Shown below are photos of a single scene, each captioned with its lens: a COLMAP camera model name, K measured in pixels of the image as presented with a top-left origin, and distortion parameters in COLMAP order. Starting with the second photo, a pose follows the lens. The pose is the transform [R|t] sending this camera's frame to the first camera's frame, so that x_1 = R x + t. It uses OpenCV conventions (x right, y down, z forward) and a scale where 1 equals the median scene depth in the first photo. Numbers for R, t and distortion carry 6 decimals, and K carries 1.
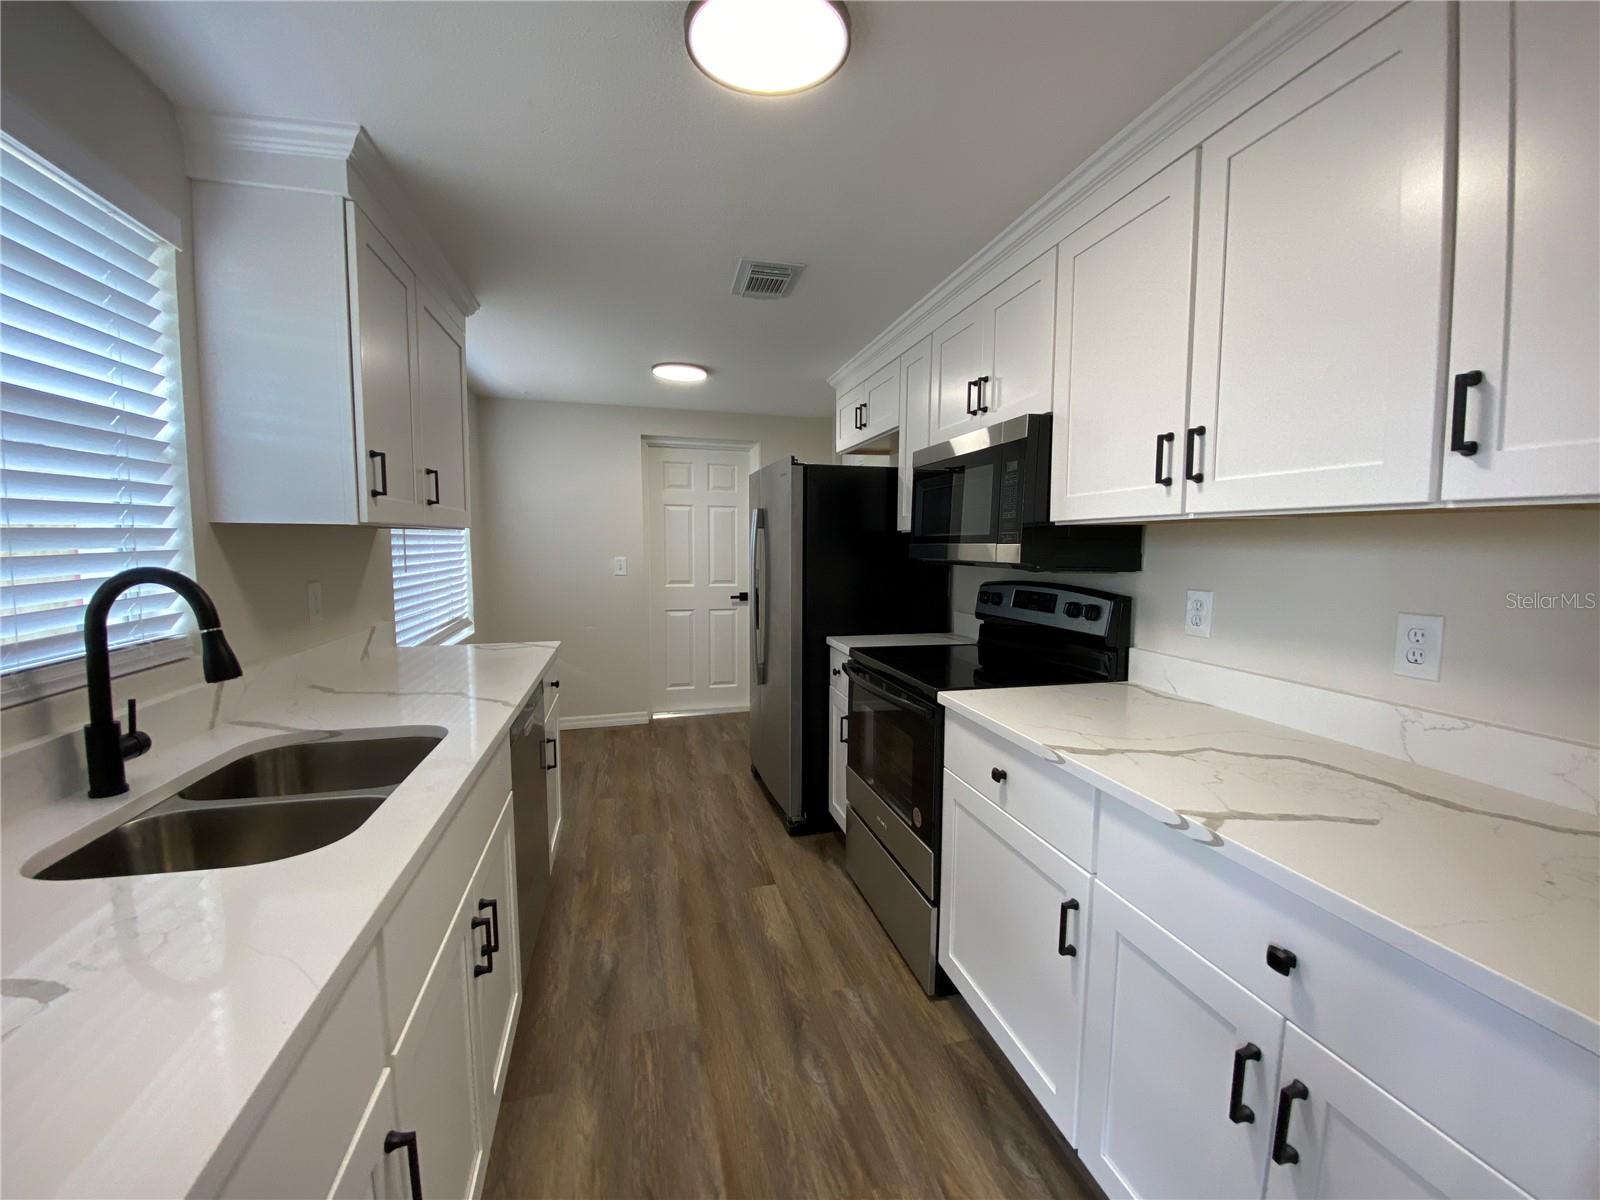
lens RADIAL K [[646.0, 0, 797.1], [0, 646.0, 607.8], [0, 0, 1]] dist [0.027842, -0.028812]
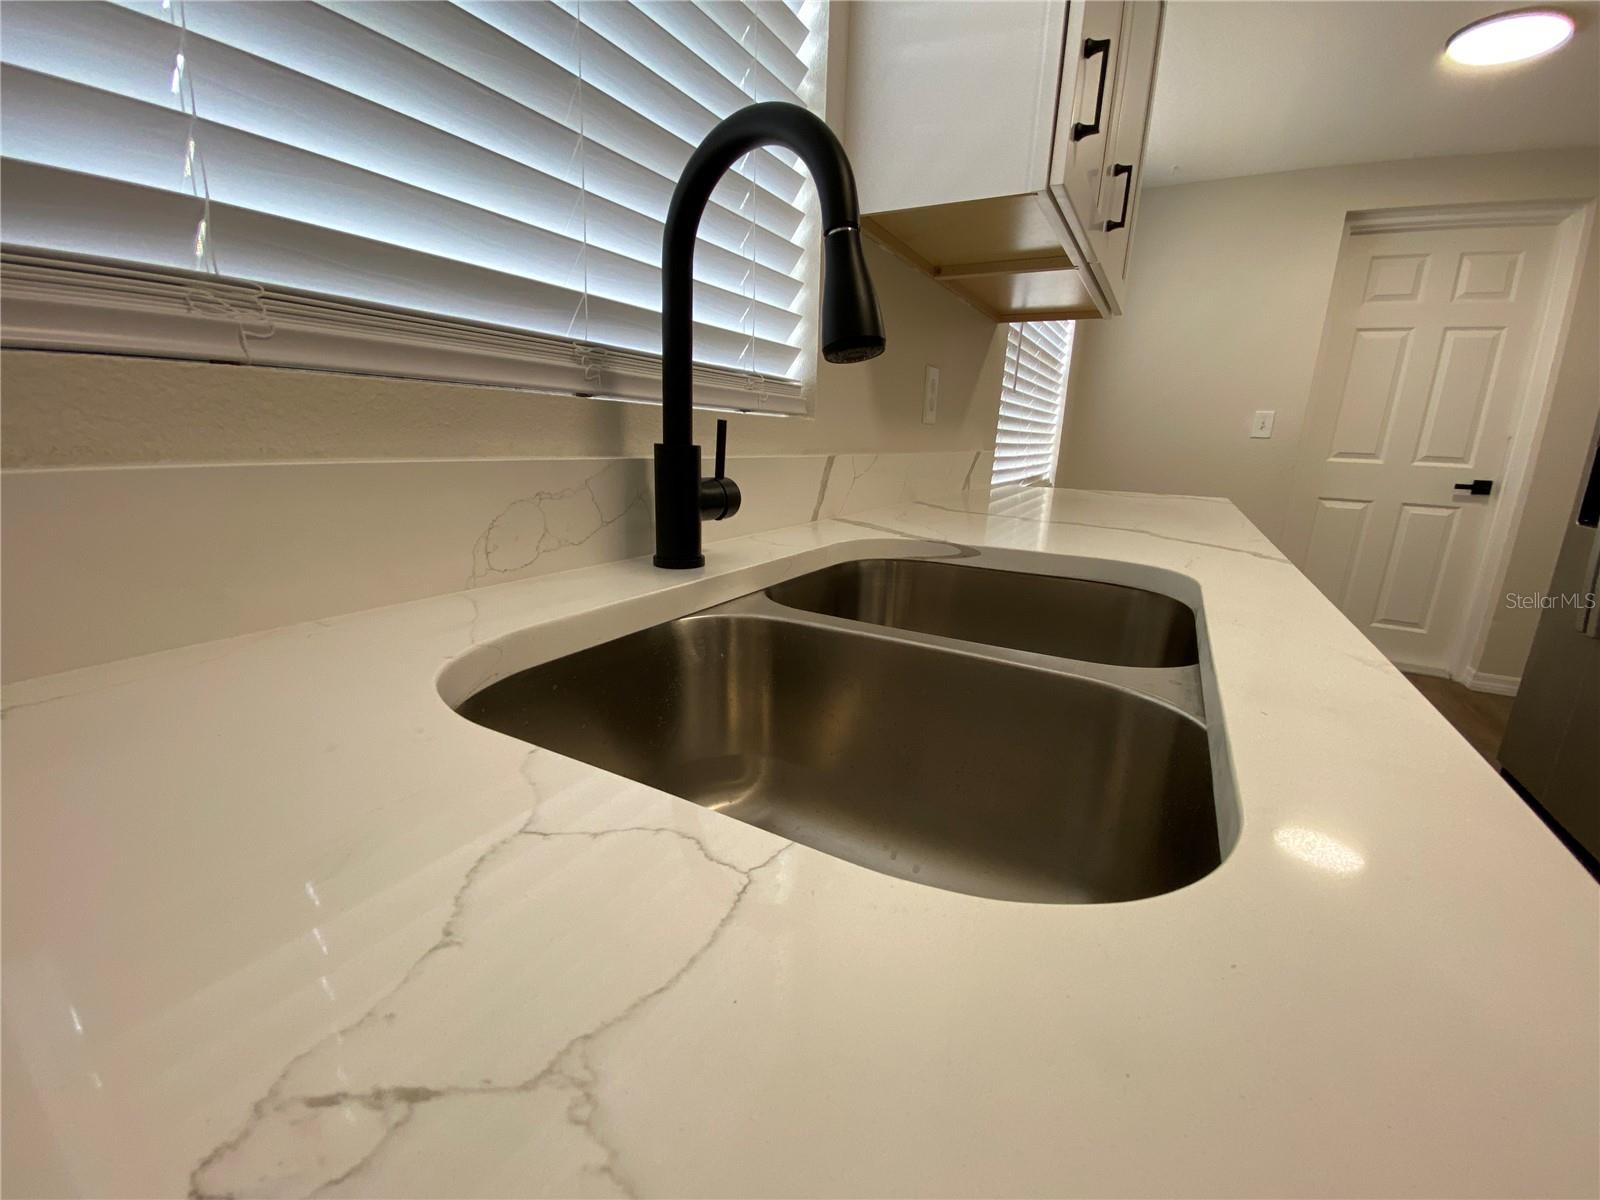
lens RADIAL K [[652.0, 0, 791.1], [0, 652.0, 608.0], [0, 0, 1]] dist [0.006356, -0.015414]
pose [[0.716280, 0.193441, -0.670465, -0.431515], [-0.093626, 0.978763, 0.182365, 0.154834], [0.691503, -0.067851, 0.719180, 0.469442]]
